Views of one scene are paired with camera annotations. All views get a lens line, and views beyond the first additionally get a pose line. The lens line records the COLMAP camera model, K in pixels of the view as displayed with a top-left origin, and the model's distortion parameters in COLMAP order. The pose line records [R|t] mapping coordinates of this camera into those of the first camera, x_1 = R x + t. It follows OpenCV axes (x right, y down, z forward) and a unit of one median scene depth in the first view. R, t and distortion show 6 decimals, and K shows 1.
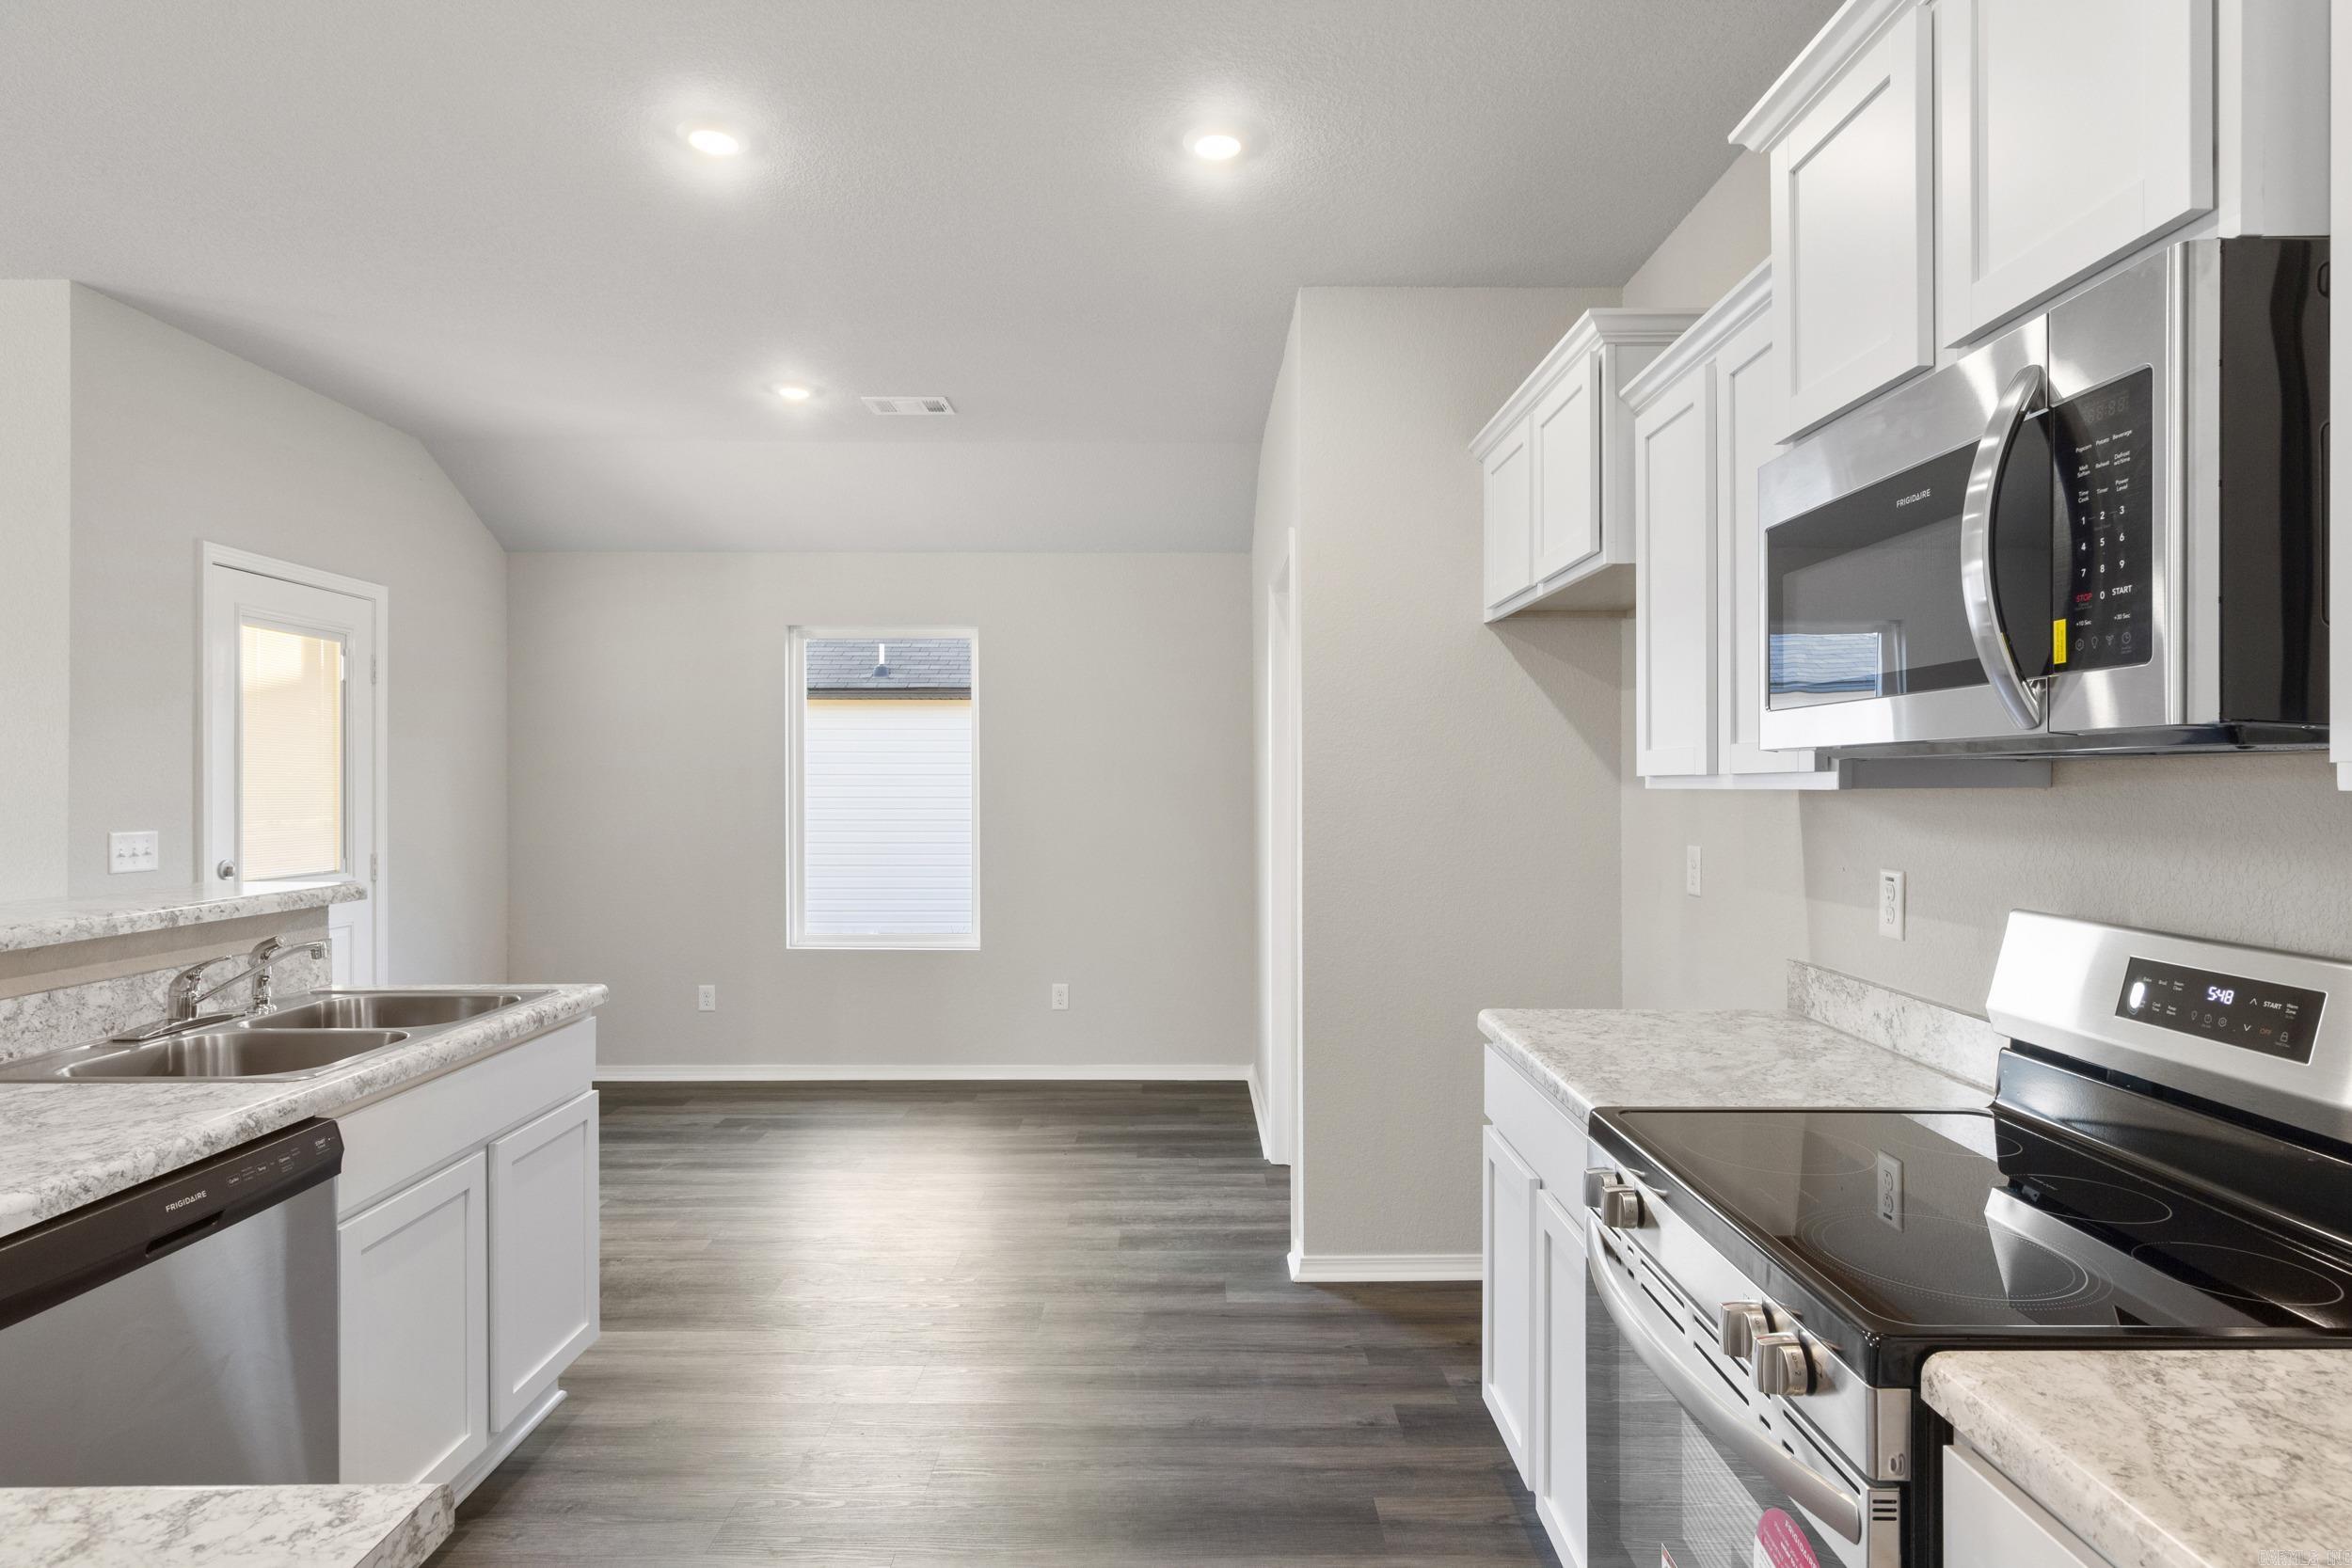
lens RADIAL K [[1268.4, 0, 1181.6], [0, 1268.4, 776.3], [0, 0, 1]] dist [0.000461, 0.001330]
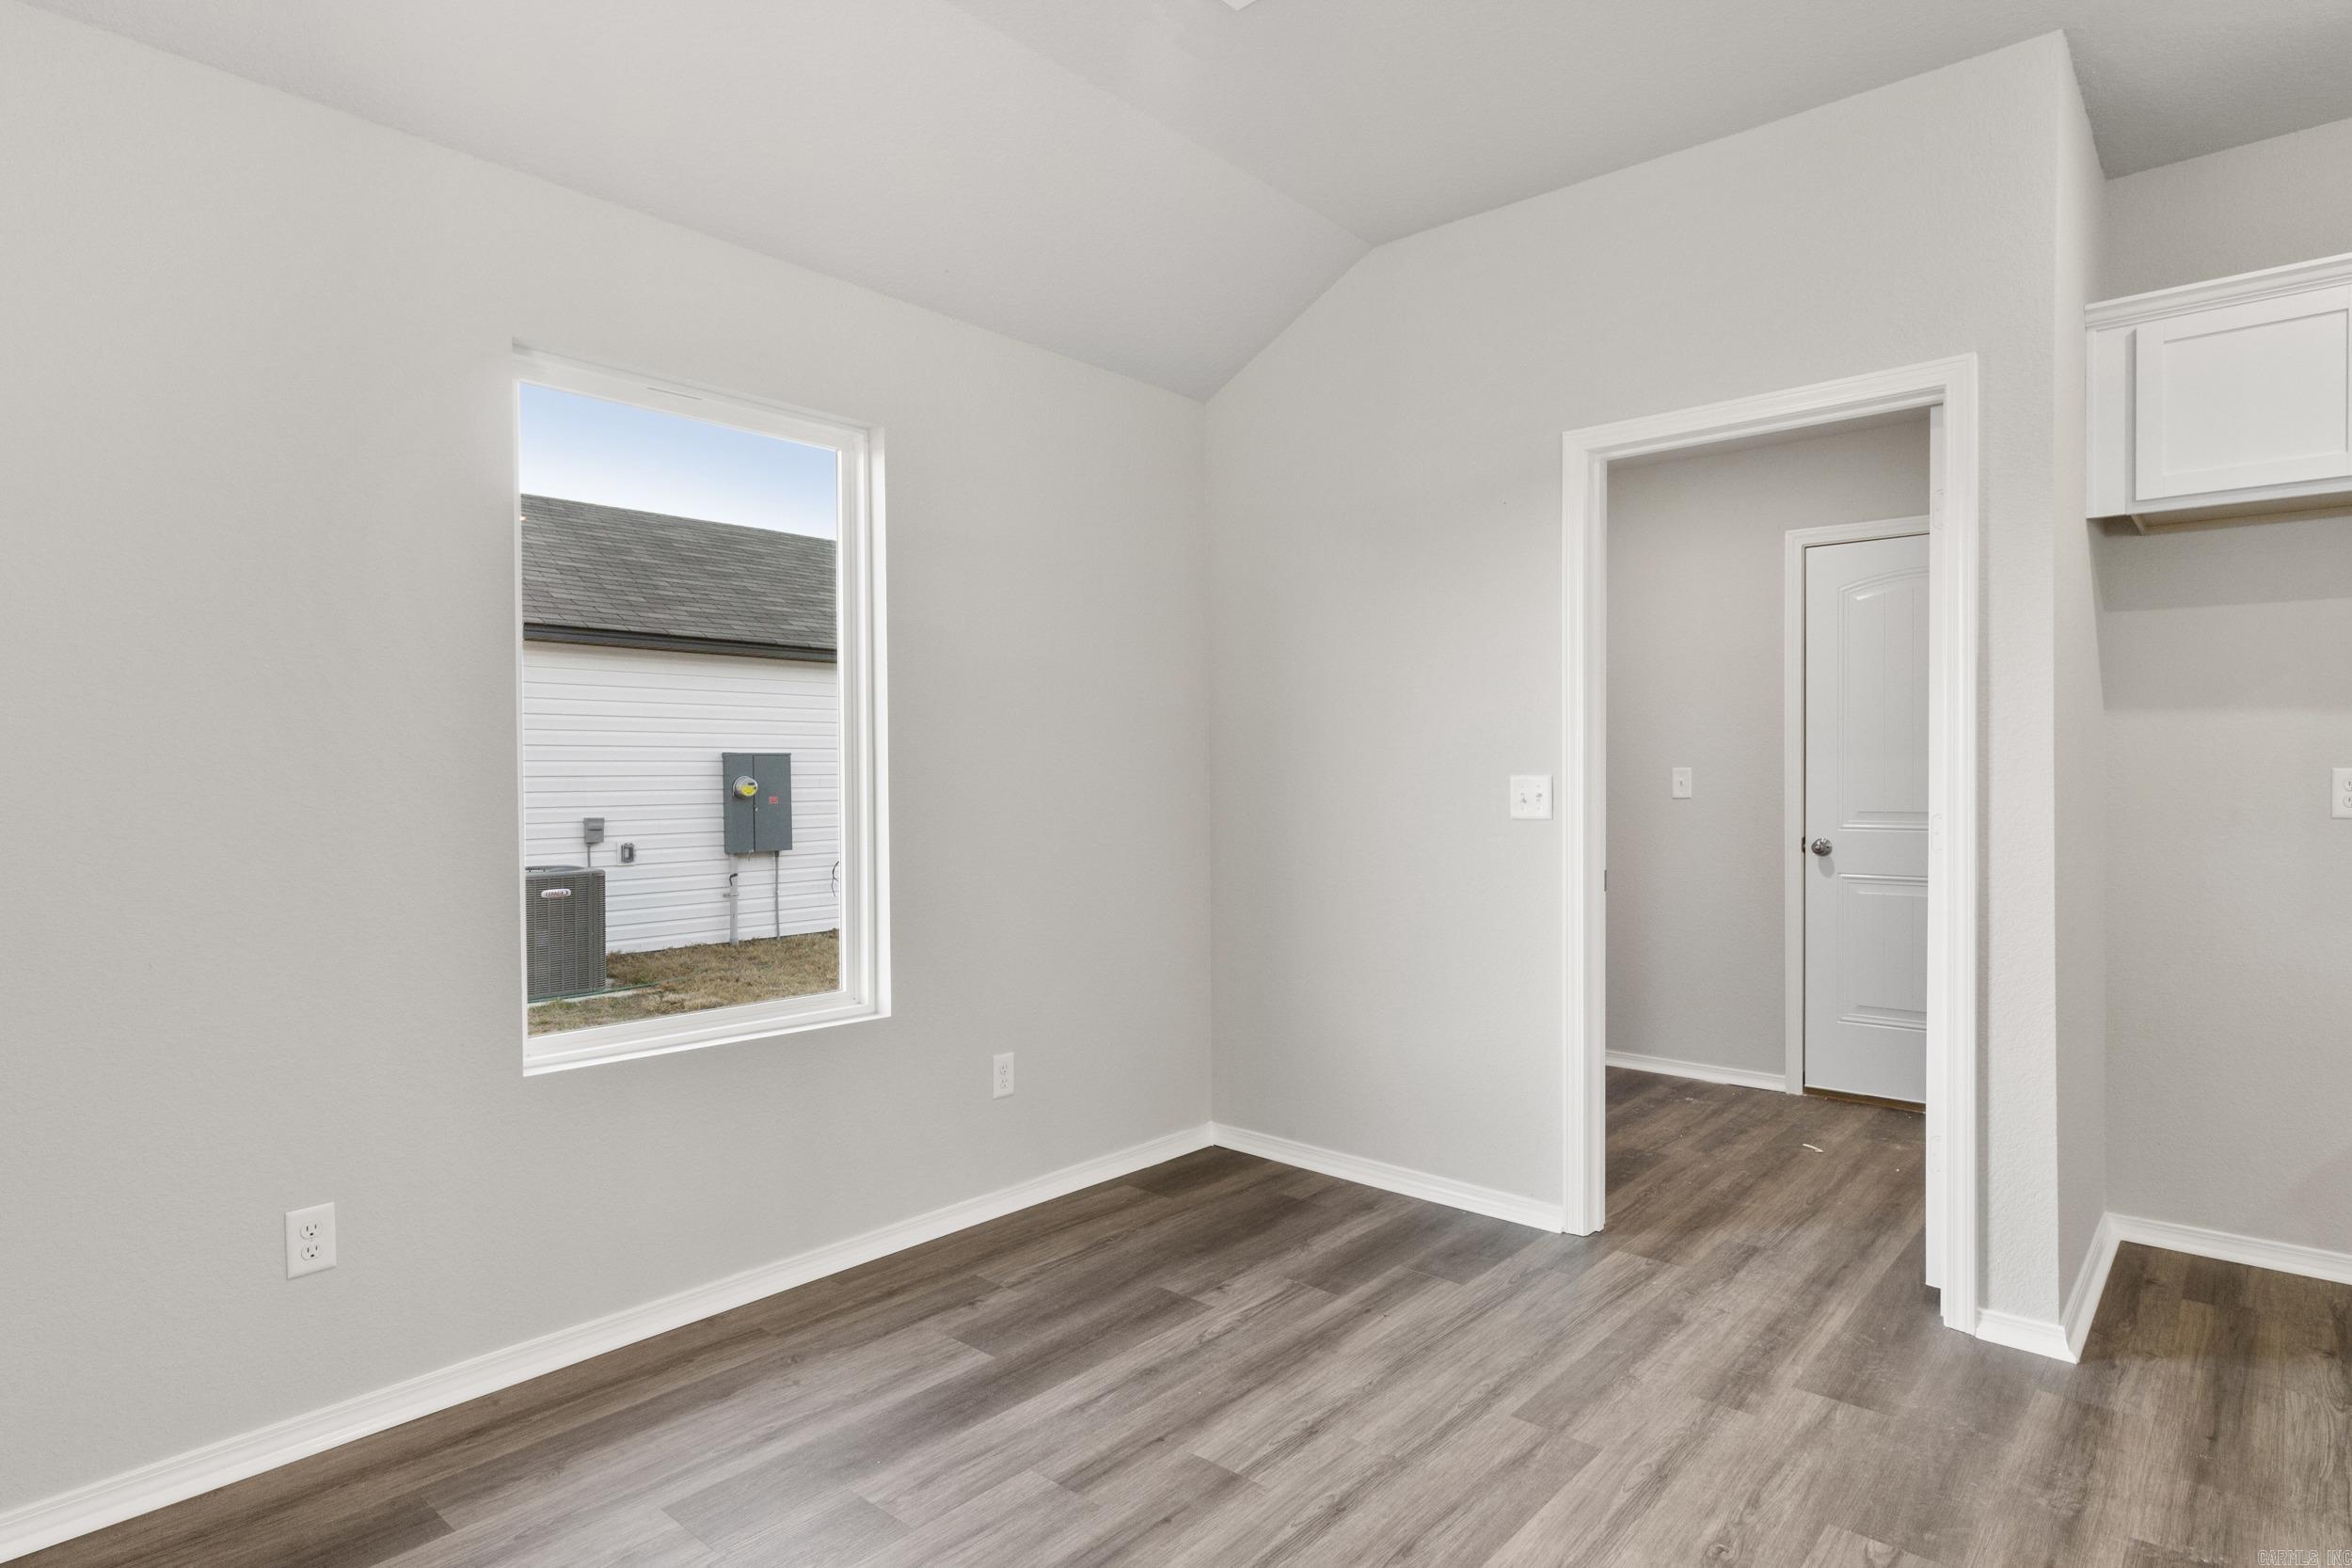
lens RADIAL K [[1268.4, 0, 1186.6], [0, 1268.4, 795.9], [0, 0, 1]] dist [0.000461, 0.001330]
pose [[0.657159, -0.011438, 0.753665, -1.236137], [-0.002283, 0.999850, 0.017164, 0.081916], [-0.753749, -0.013000, 0.657034, 1.380535]]
